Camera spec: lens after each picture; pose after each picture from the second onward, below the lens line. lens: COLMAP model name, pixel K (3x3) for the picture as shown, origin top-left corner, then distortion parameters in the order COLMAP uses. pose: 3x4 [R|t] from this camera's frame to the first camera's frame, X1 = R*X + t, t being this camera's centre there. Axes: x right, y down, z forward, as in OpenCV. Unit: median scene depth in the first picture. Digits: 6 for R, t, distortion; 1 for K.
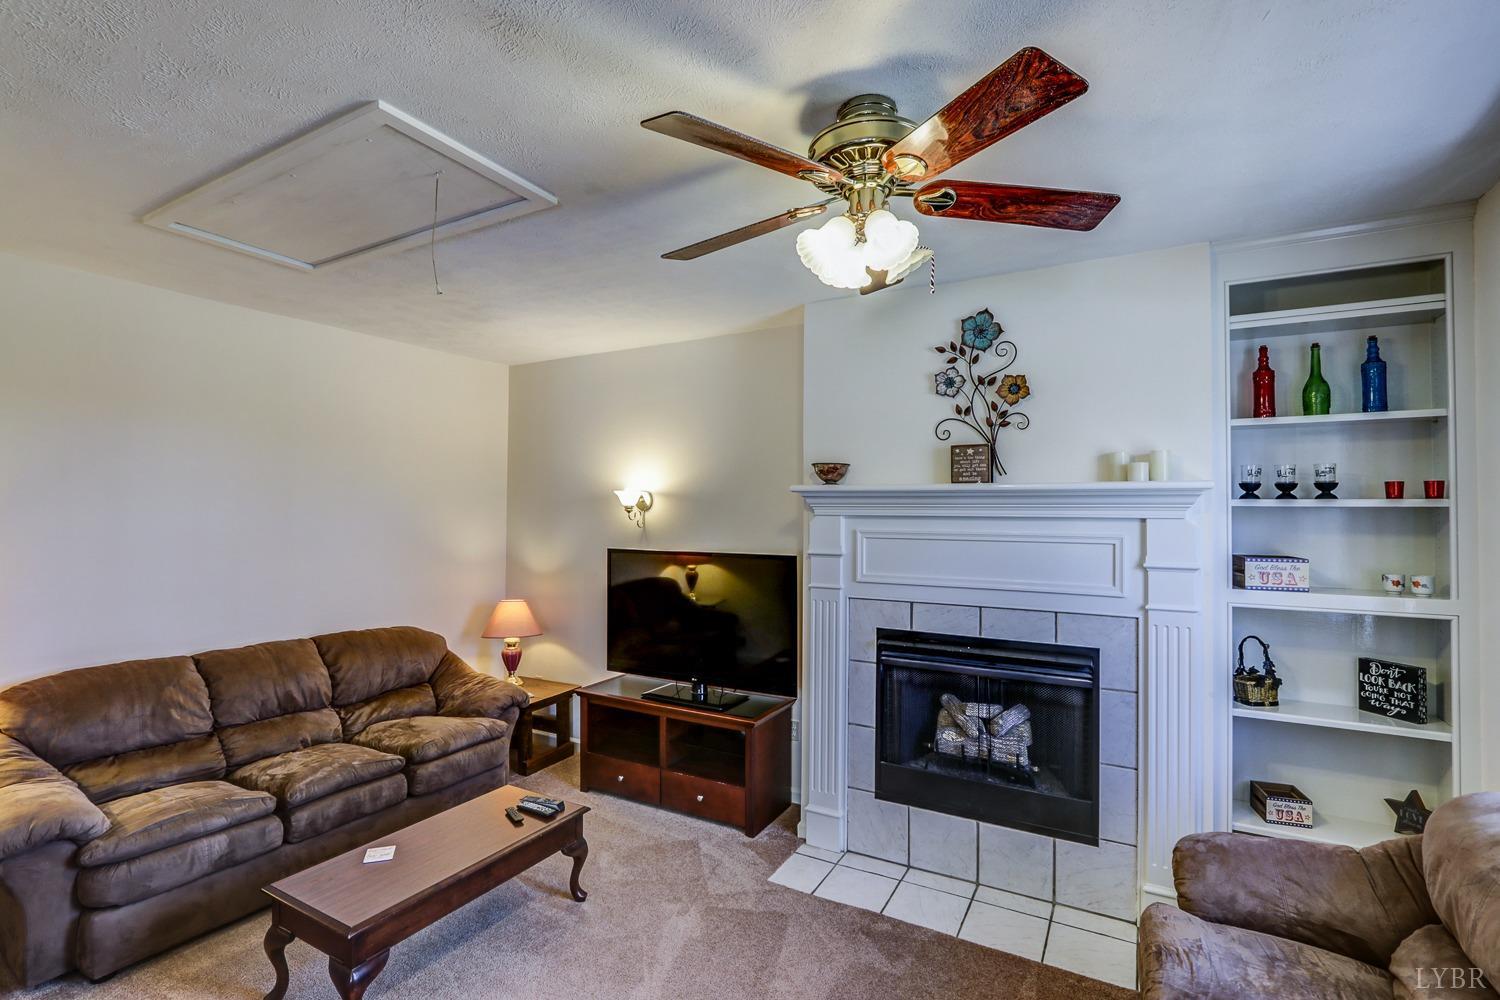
lens RADIAL K [[696.0, 0, 736.3], [0, 696.0, 496.1], [0, 0, 1]] dist [-0.019694, 0.003647]
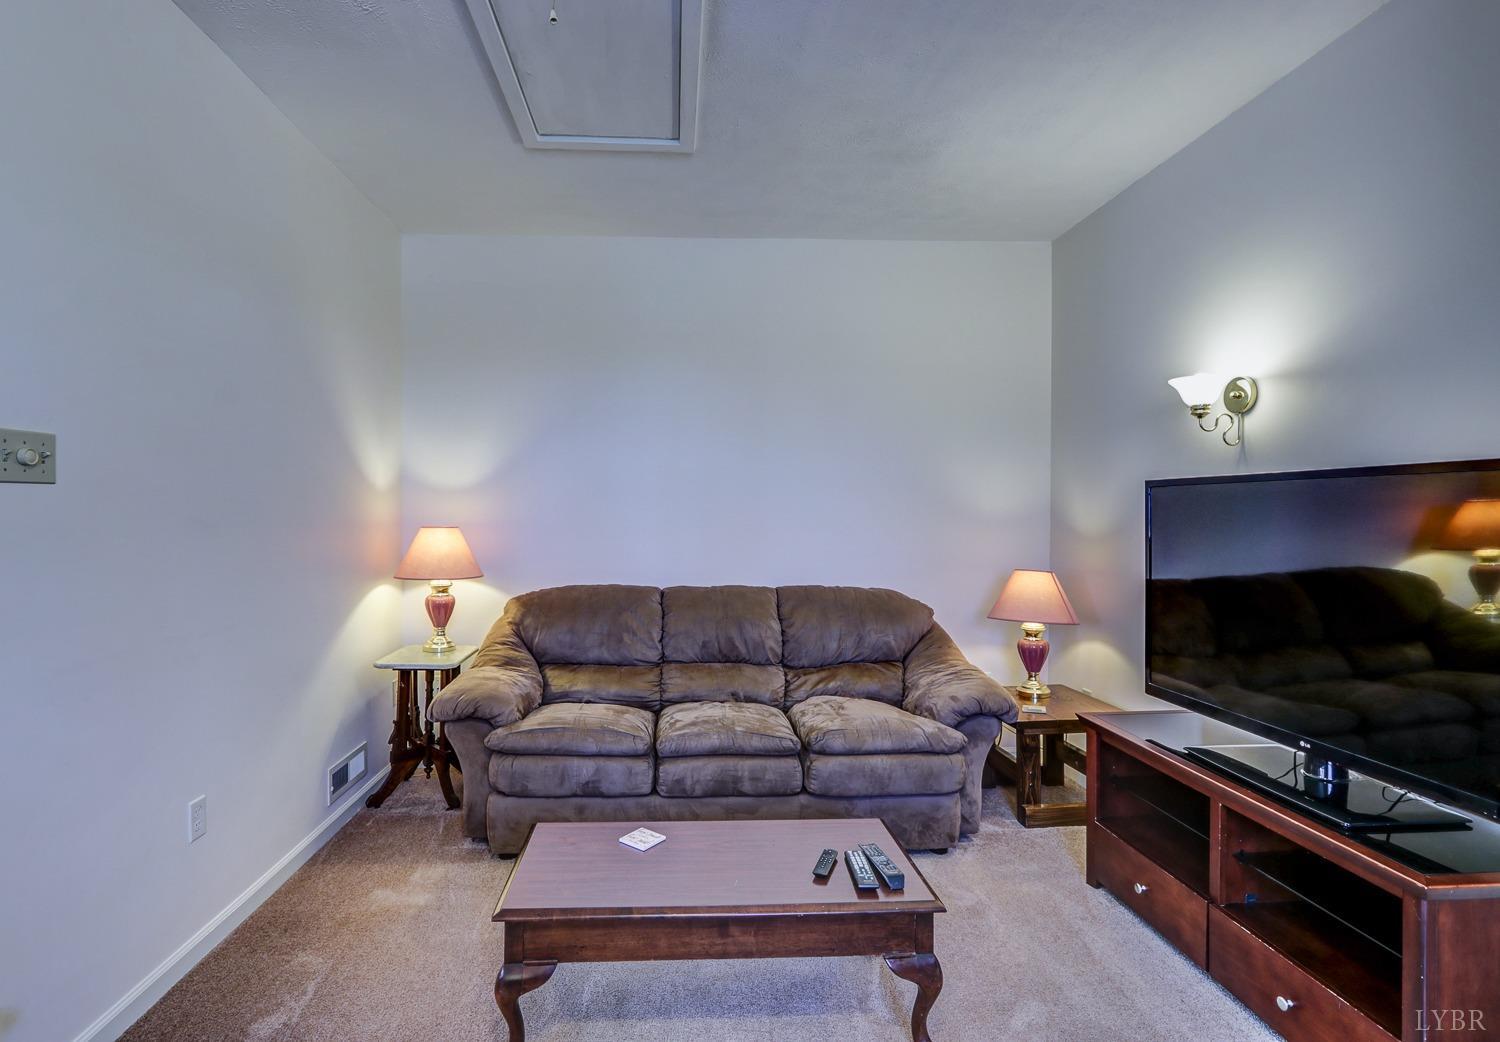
lens RADIAL K [[718.0, 0, 707.0], [0, 718.0, 521.2], [0, 0, 1]] dist [-0.013365, -0.000113]
pose [[0.537408, 0.003046, -0.843317, 0.154526], [0.019881, 0.999670, 0.016280, 0.122698], [0.843088, -0.025515, 0.537170, 0.511748]]
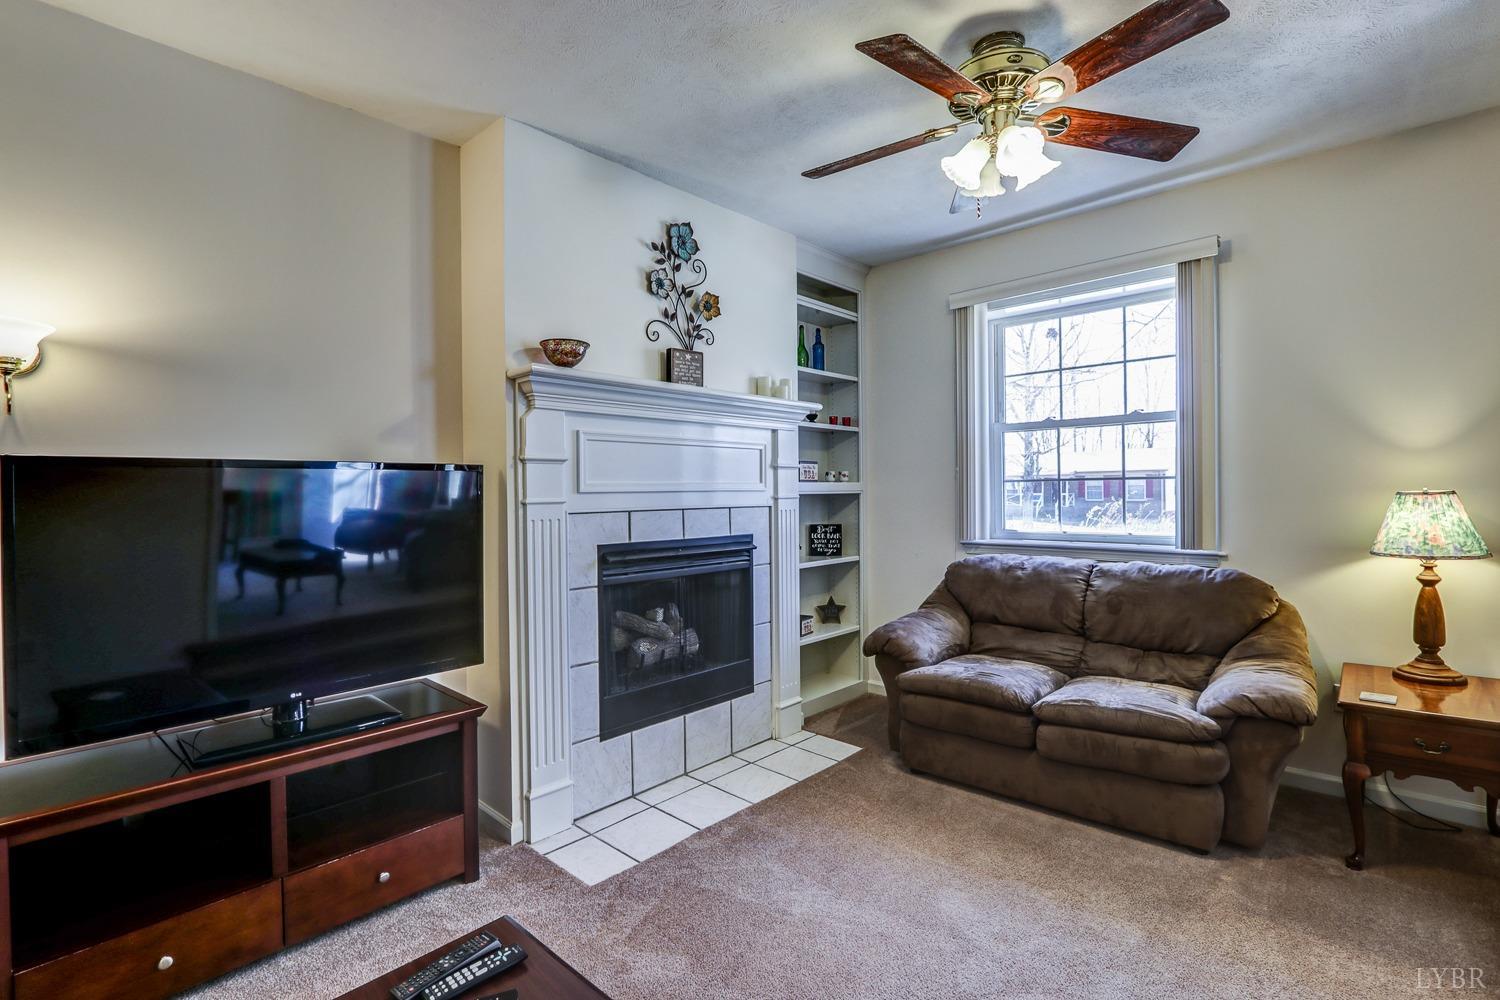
lens RADIAL K [[696.0, 0, 739.5], [0, 696.0, 496.2], [0, 0, 1]] dist [-0.019694, 0.003647]
pose [[0.222855, -0.016732, 0.974708, -0.630784], [-0.010498, 0.999754, 0.019562, 0.116443], [-0.974795, -0.014592, 0.222624, 0.674593]]
